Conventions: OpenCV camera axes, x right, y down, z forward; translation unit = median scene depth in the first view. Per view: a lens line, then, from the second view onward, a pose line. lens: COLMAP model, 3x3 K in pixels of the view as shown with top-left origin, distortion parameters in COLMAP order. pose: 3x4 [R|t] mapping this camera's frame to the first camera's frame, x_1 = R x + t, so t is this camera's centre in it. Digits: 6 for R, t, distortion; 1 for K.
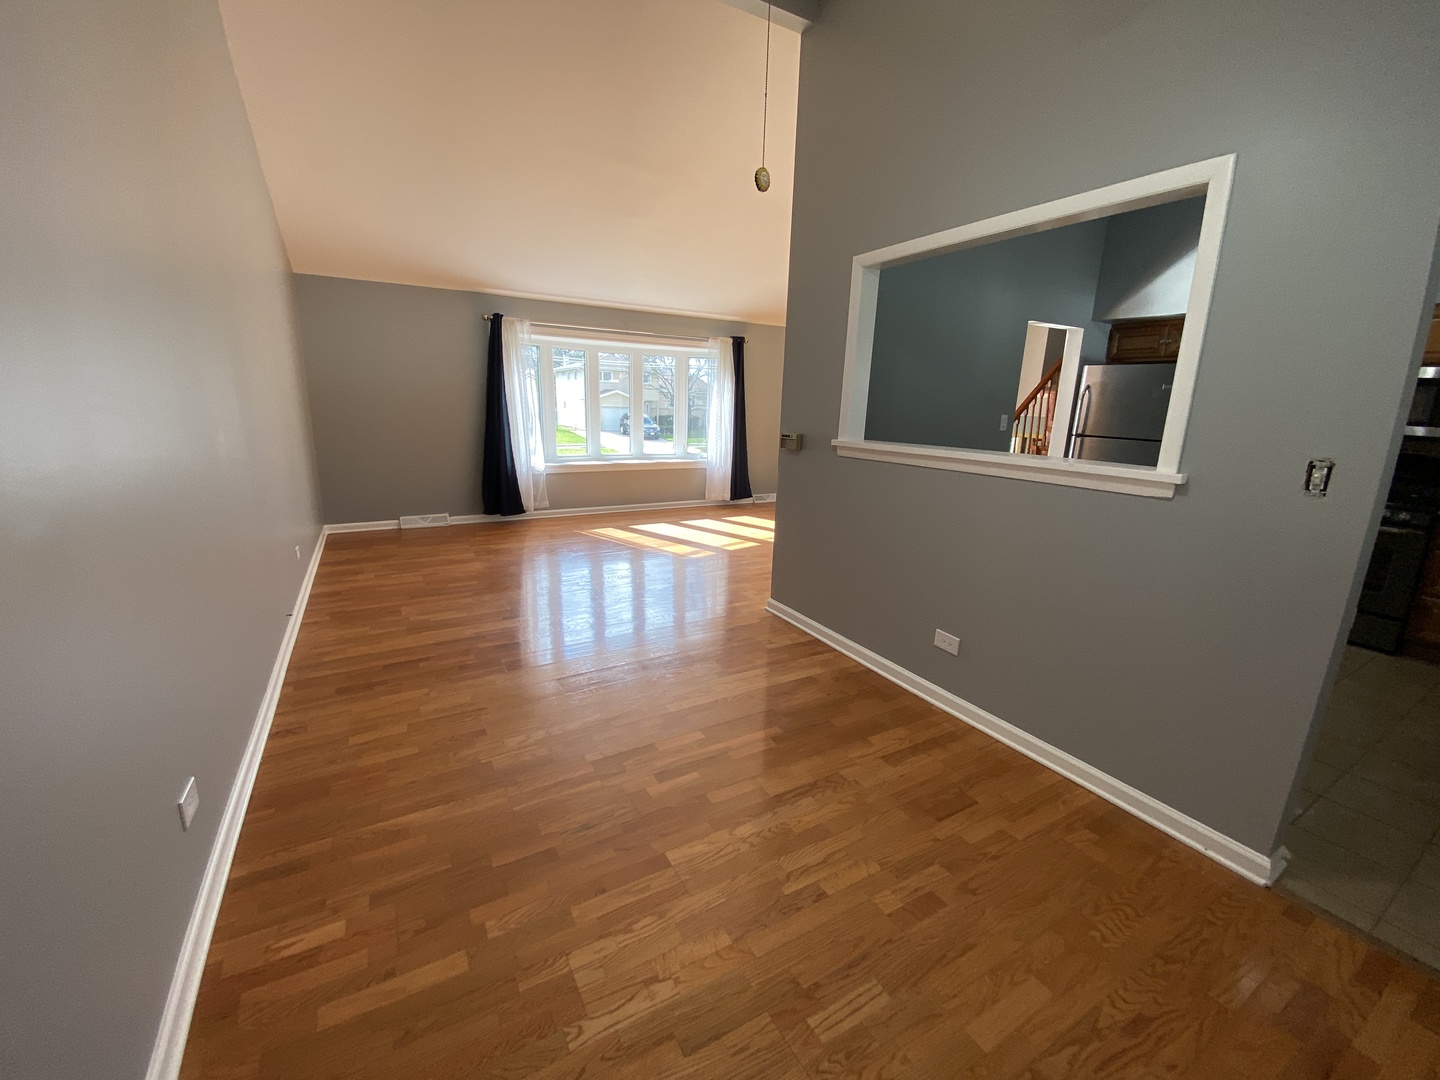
lens RADIAL K [[577.3, 0, 710.3], [0, 577.3, 538.8], [0, 0, 1]] dist [0.029130, -0.022939]
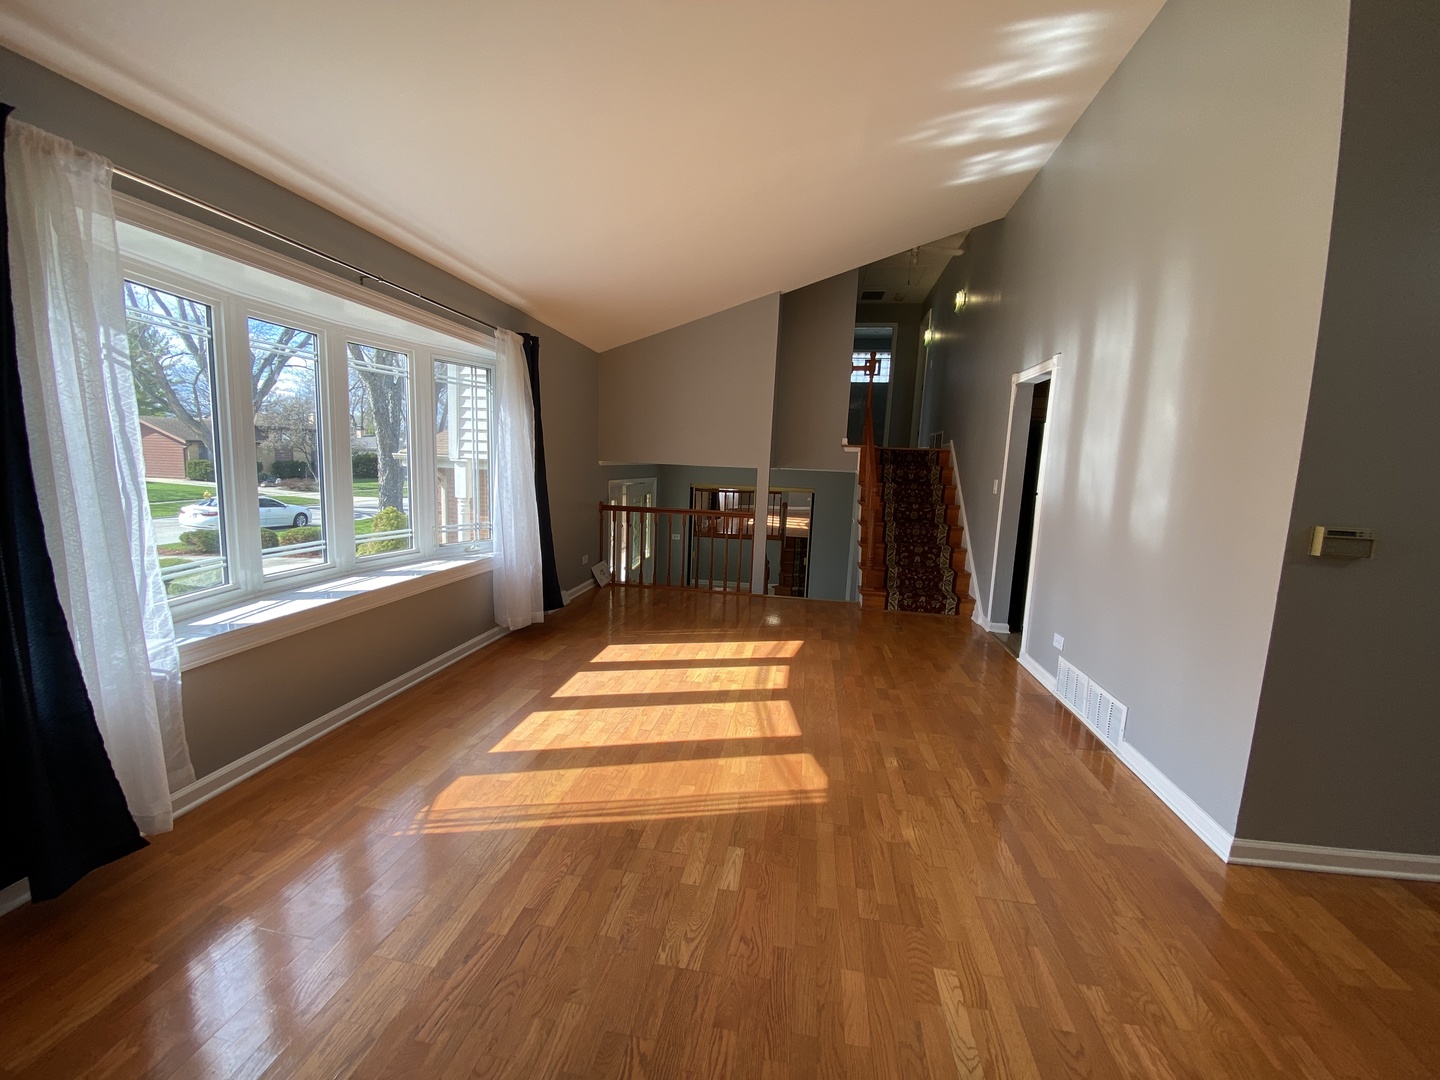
lens RADIAL K [[577.3, 0, 710.3], [0, 577.3, 538.8], [0, 0, 1]] dist [0.029130, -0.022939]
pose [[0.623875, -0.103956, 0.774579, -0.337533], [0.156627, 0.987637, 0.006397, -0.142903], [-0.765668, 0.117329, 0.632445, 0.581120]]
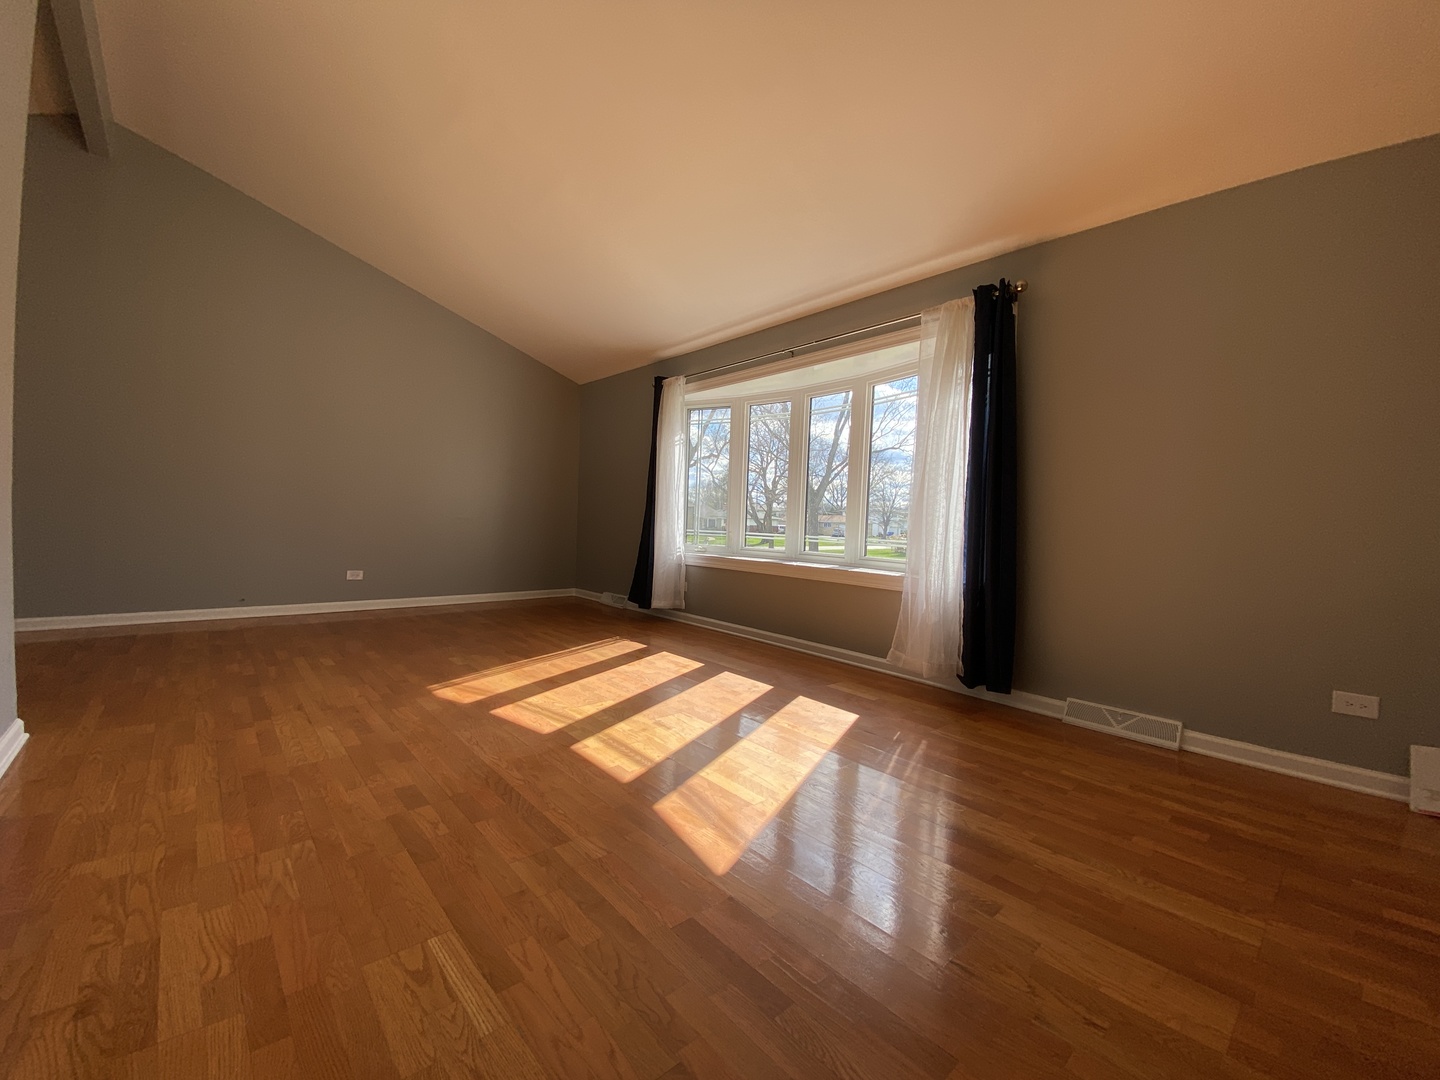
lens RADIAL K [[577.3, 0, 710.3], [0, 577.3, 538.8], [0, 0, 1]] dist [0.029130, -0.022939]
pose [[0.212507, 0.016017, -0.977028, 0.453191], [-0.253126, 0.966638, -0.039209, -0.122332], [0.943805, 0.255643, 0.209471, 0.853570]]
